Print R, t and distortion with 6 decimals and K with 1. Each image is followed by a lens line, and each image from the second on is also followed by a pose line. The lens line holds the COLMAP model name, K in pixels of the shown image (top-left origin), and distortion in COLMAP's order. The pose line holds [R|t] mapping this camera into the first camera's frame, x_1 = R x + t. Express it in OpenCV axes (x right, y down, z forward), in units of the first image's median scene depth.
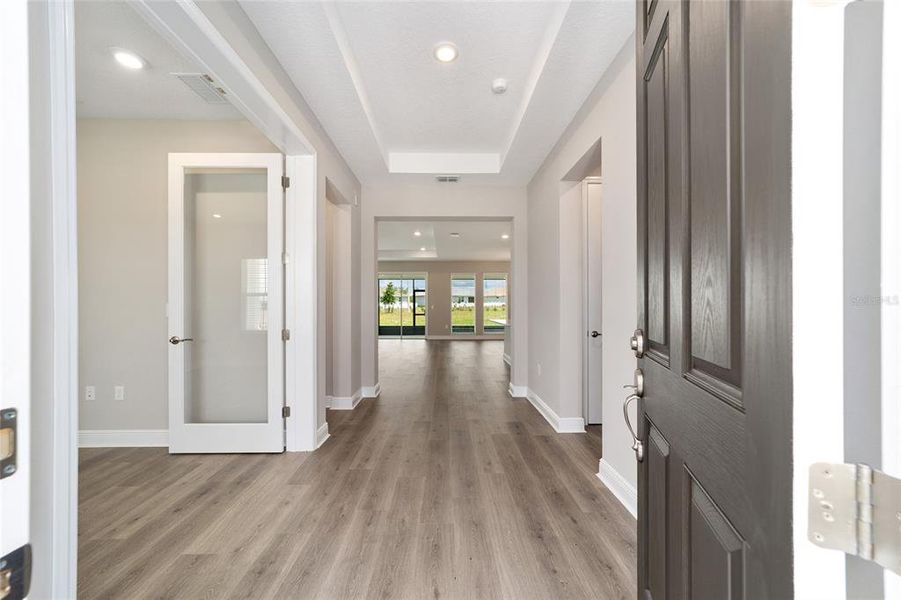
lens RADIAL K [[345.8, 0, 444.7], [0, 345.8, 300.7], [0, 0, 1]] dist [-0.005458, -0.000003]
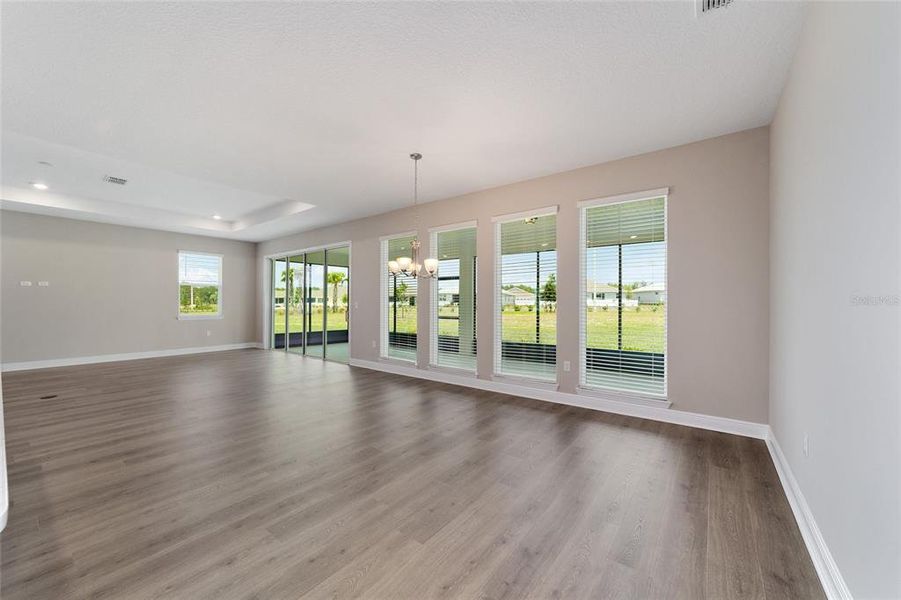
lens RADIAL K [[343.0, 0, 446.7], [0, 343.0, 304.2], [0, 0, 1]] dist [-0.002538, 0.000256]
pose [[0.786468, 0.003999, -0.617618, 0.315908], [0.006932, 0.999859, 0.015301, 0.007741], [0.617592, -0.016315, 0.786329, 0.525844]]
